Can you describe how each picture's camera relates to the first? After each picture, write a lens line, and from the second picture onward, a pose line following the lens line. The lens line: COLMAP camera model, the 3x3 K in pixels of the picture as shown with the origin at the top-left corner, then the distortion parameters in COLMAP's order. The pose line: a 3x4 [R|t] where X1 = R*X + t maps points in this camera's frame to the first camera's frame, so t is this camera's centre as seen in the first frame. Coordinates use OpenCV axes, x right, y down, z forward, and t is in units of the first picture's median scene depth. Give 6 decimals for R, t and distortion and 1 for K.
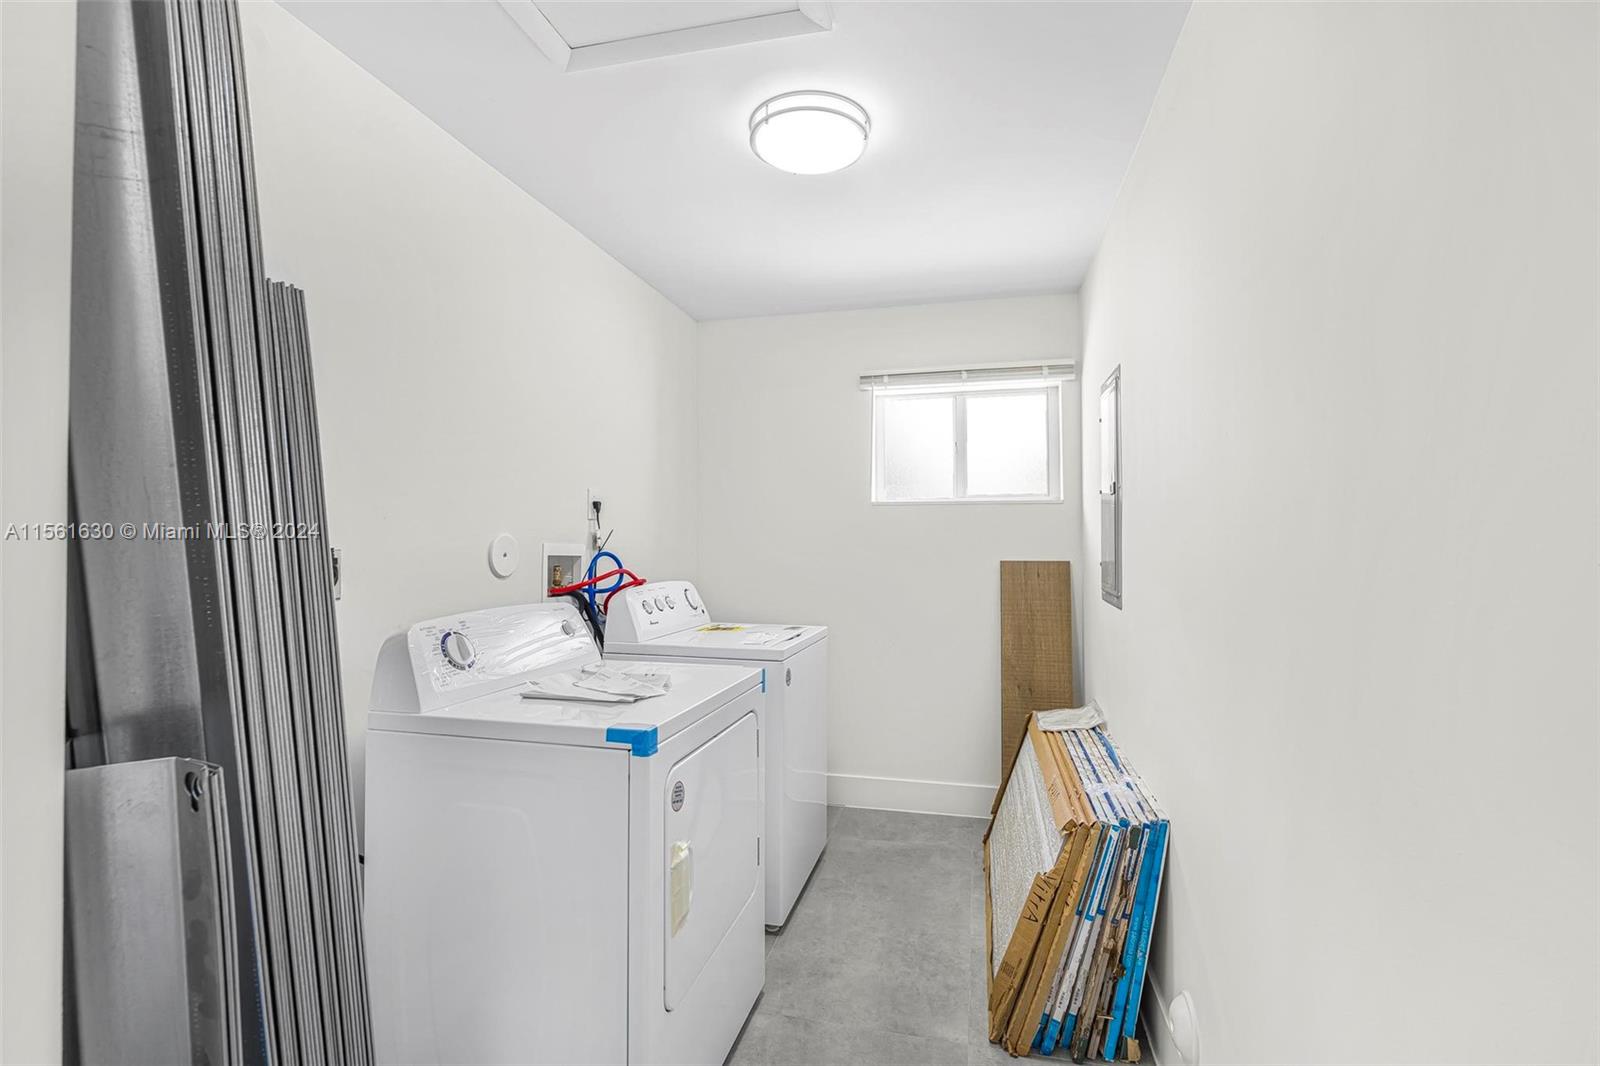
lens RADIAL K [[726.0, 0, 803.3], [0, 726.0, 536.1], [0, 0, 1]] dist [-0.014033, 0.003559]
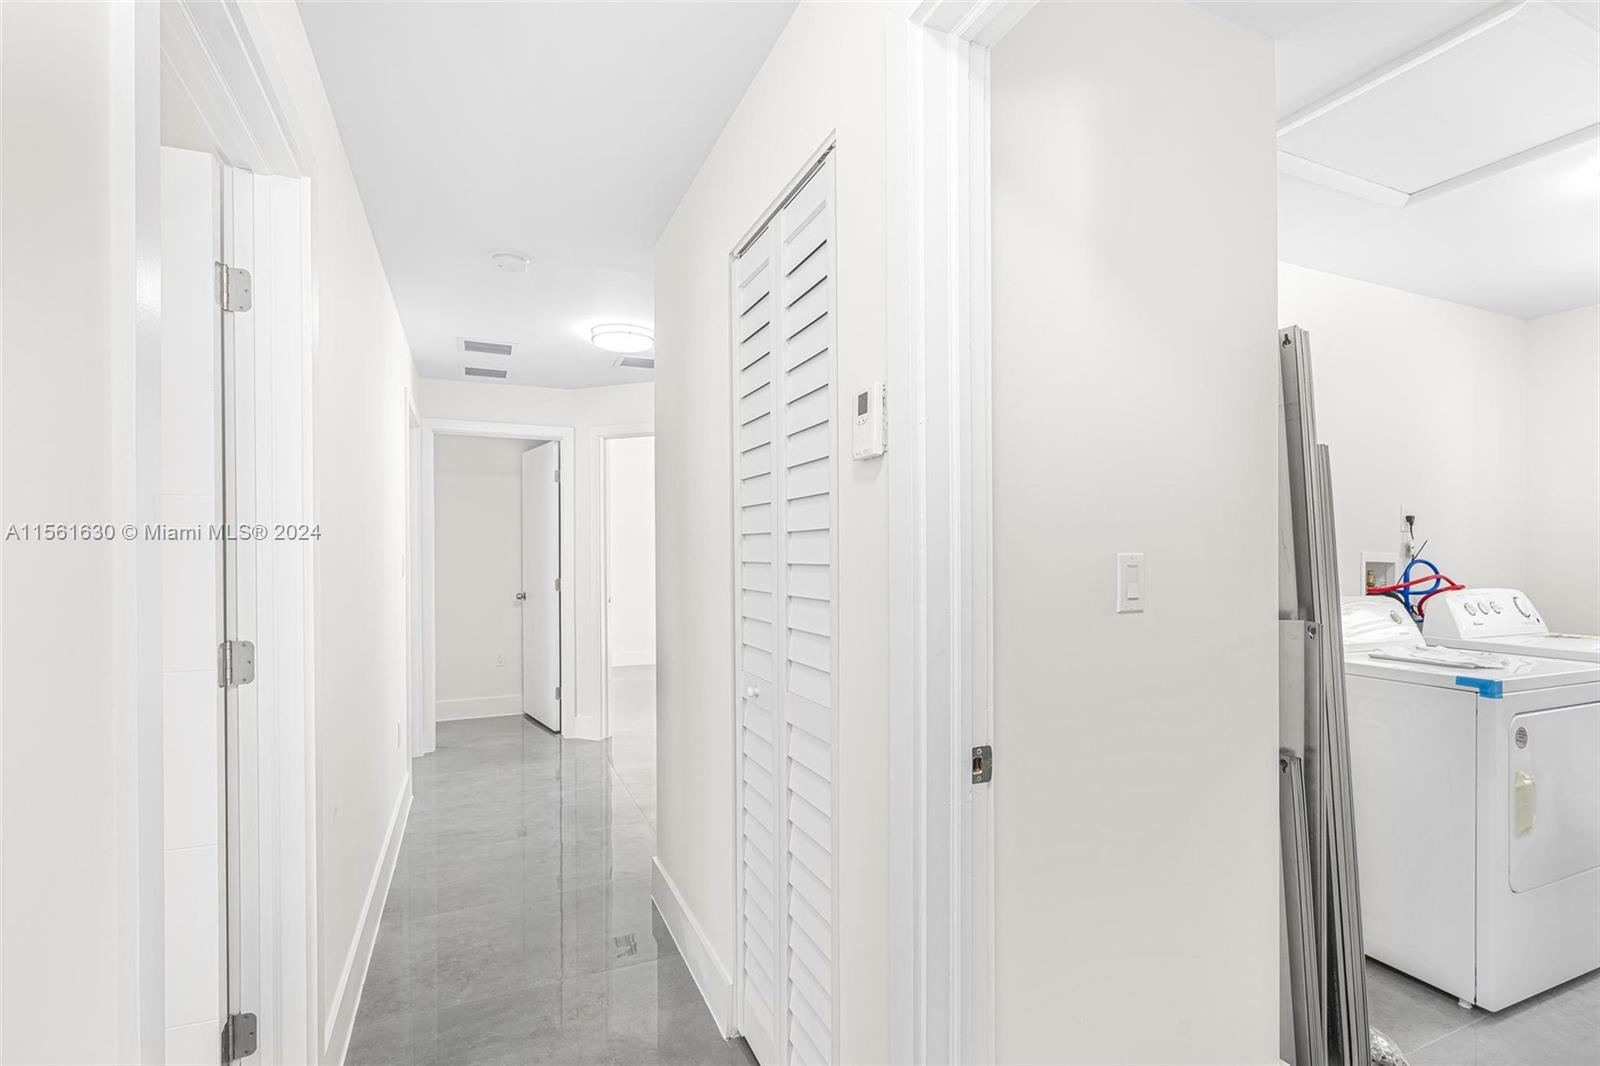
lens RADIAL K [[726.0, 0, 798.2], [0, 726.0, 556.7], [0, 0, 1]] dist [-0.014033, 0.003559]
pose [[0.601410, -0.000290, -0.798940, 0.046706], [0.007619, 0.999957, 0.005372, 0.003836], [0.798904, -0.009317, 0.601386, -0.484607]]
